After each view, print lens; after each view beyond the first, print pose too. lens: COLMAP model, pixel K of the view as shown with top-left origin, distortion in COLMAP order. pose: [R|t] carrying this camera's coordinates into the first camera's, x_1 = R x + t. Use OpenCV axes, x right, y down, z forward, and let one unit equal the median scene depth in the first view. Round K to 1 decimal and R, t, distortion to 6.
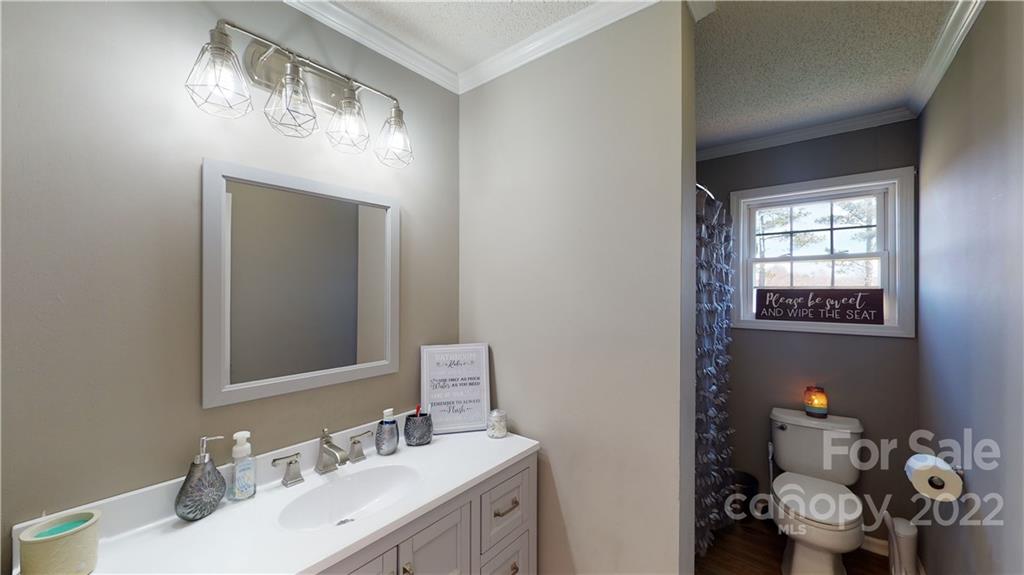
lens RADIAL K [[374.2, 0, 513.0], [0, 374.2, 289.0], [0, 0, 1]] dist [-0.003733, 0.000852]
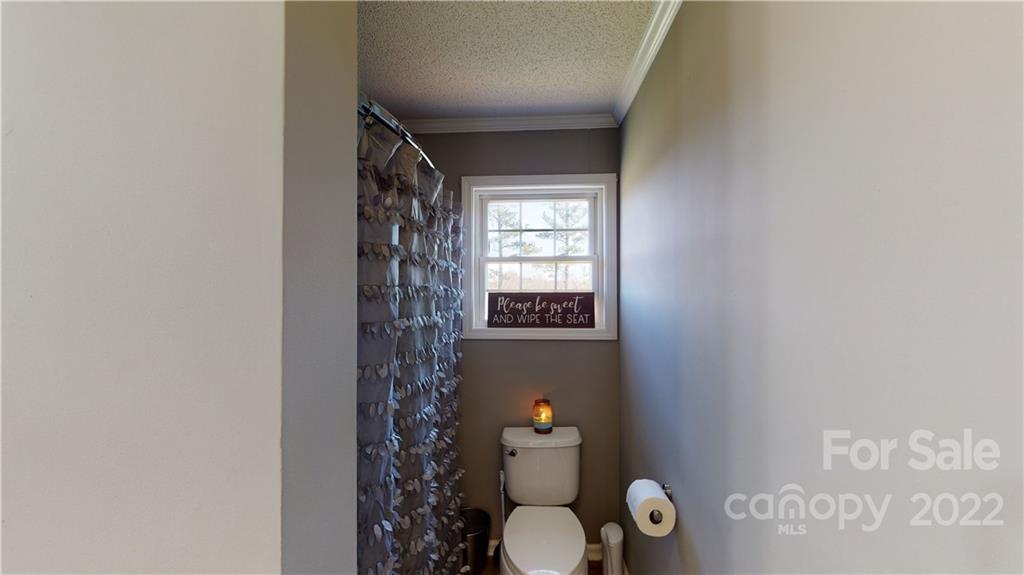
lens RADIAL K [[374.2, 0, 513.0], [0, 374.2, 289.0], [0, 0, 1]] dist [-0.003733, 0.000852]
pose [[0.812579, -0.001041, 0.582850, 0.218207], [0.001184, 0.999999, 0.000136, -0.009386], [-0.582850, 0.000579, 0.812580, 0.297133]]
